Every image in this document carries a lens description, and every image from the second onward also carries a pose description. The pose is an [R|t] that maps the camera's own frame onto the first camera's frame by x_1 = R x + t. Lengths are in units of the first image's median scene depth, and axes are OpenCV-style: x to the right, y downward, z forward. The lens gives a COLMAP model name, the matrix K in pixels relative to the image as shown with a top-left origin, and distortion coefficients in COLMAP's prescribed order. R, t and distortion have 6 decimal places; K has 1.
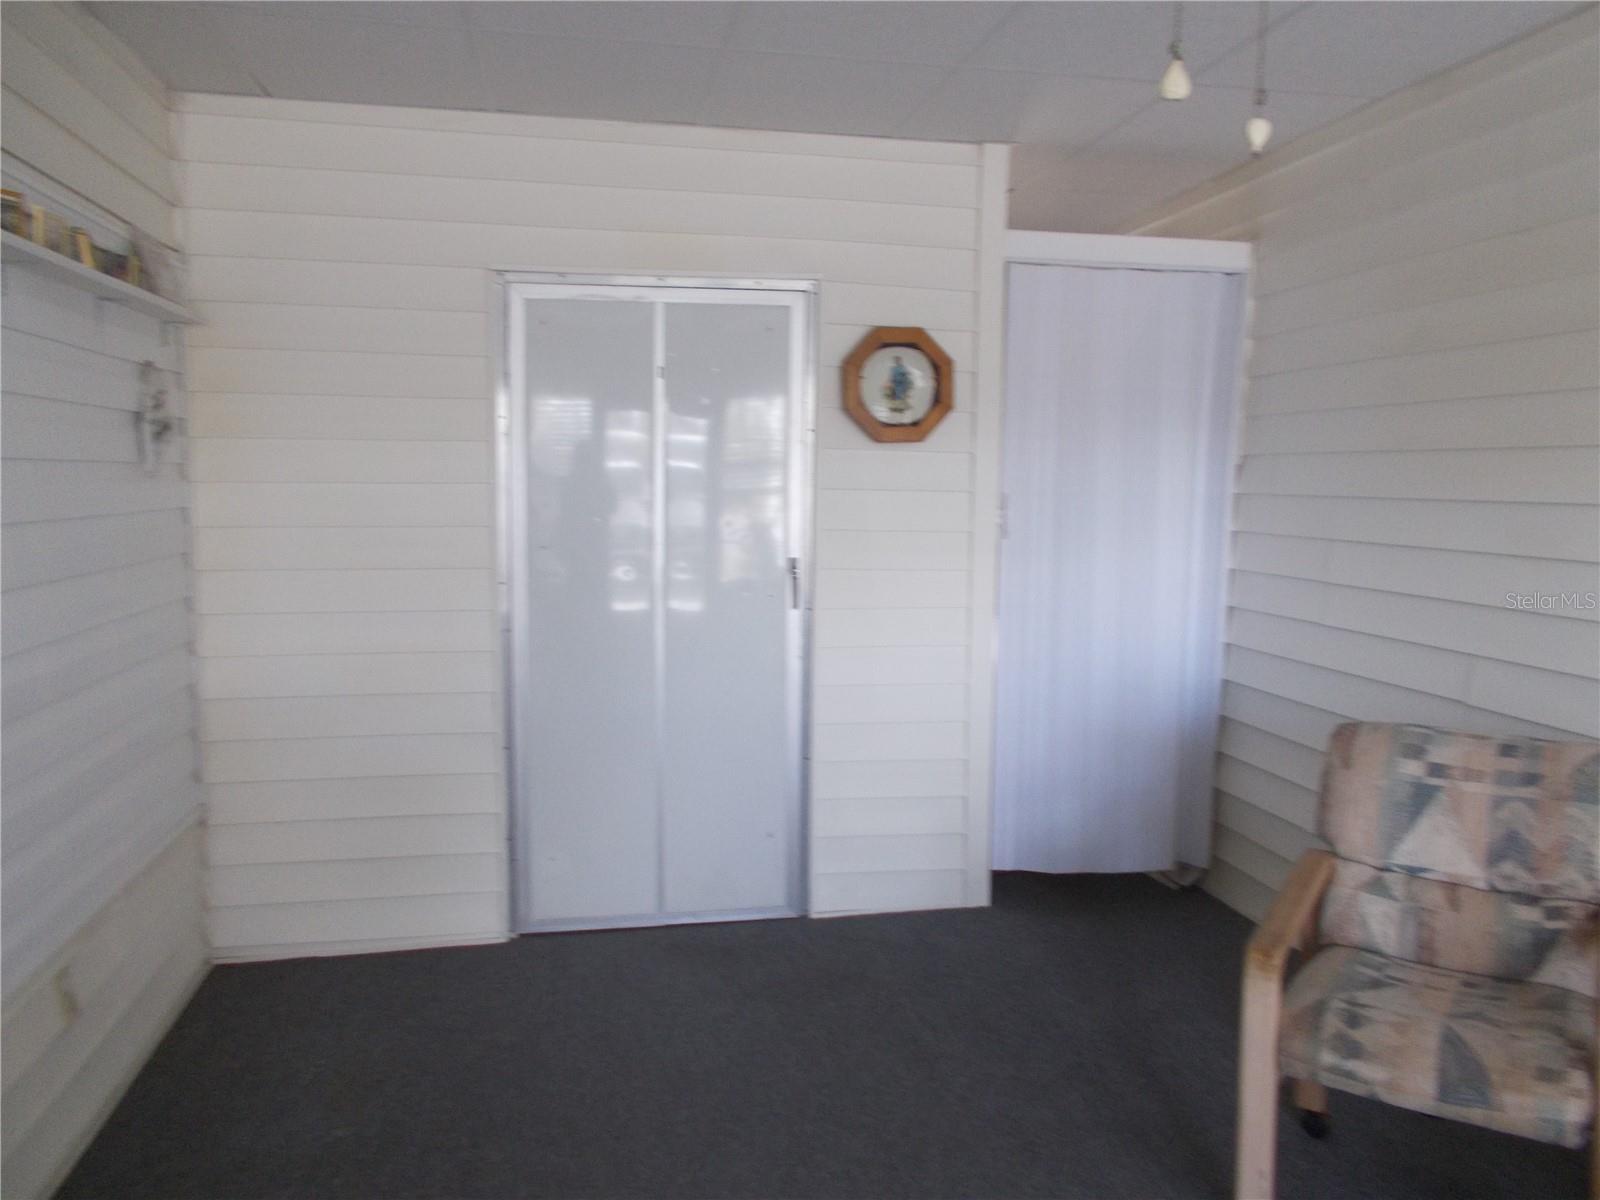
lens RADIAL K [[1235.2, 0, 800.0], [0, 1235.2, 600.0], [0, 0, 1]] dist [0.045450, -0.055418]
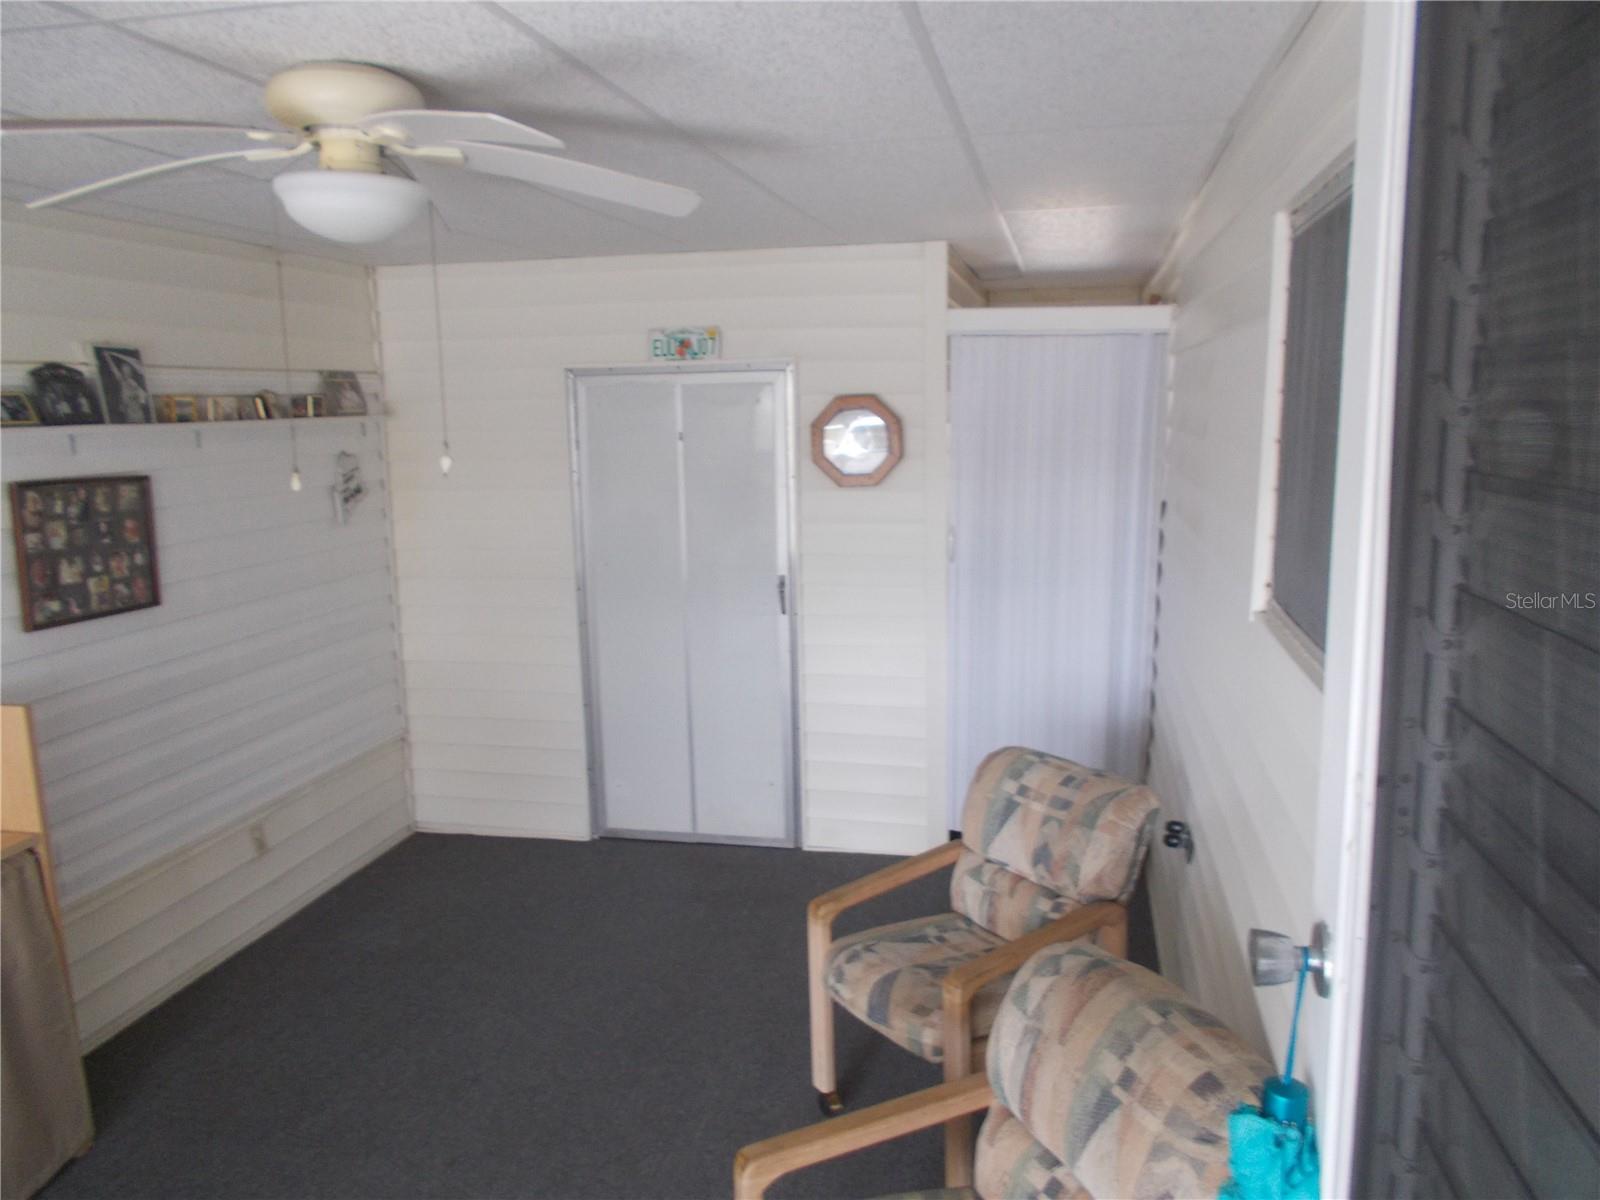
lens RADIAL K [[1217.4, 0, 800.0], [0, 1217.4, 600.0], [0, 0, 1]] dist [-0.006056, -0.009376]
pose [[0.918633, 0.036849, -0.393390, 0.635181], [-0.010383, 0.997549, 0.069196, -0.119136], [0.394975, -0.059481, 0.916764, -0.200734]]
